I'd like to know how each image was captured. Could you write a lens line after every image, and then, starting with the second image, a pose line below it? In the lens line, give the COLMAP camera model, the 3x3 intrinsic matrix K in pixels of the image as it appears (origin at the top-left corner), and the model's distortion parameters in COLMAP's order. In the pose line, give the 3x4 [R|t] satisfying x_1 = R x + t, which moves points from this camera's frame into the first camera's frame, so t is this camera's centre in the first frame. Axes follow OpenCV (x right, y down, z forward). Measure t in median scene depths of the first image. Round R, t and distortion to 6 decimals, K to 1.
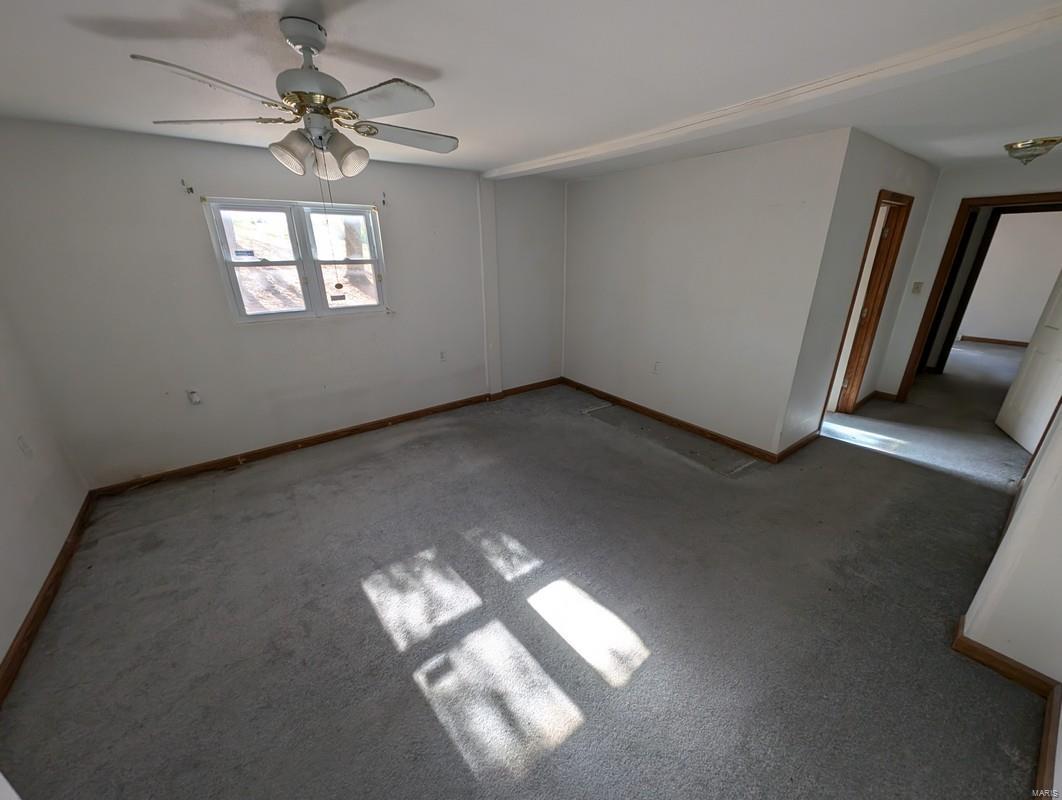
lens RADIAL K [[397.3, 0, 532.7], [0, 397.3, 401.4], [0, 0, 1]] dist [0.004697, -0.001148]
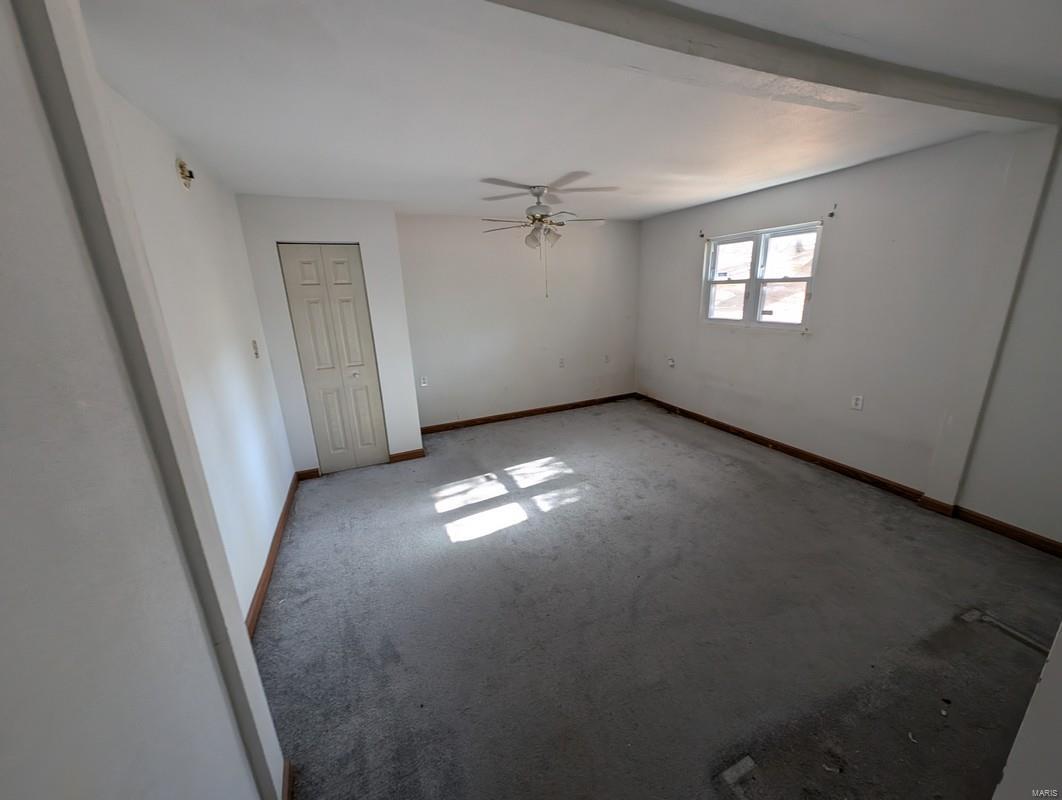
lens RADIAL K [[397.3, 0, 532.6], [0, 397.3, 397.5], [0, 0, 1]] dist [0.004697, -0.001148]
pose [[-0.238891, 0.276580, -0.930825, 0.824764], [-0.306806, 0.887977, 0.342588, -0.258510], [0.921304, 0.367424, -0.127273, 0.712622]]
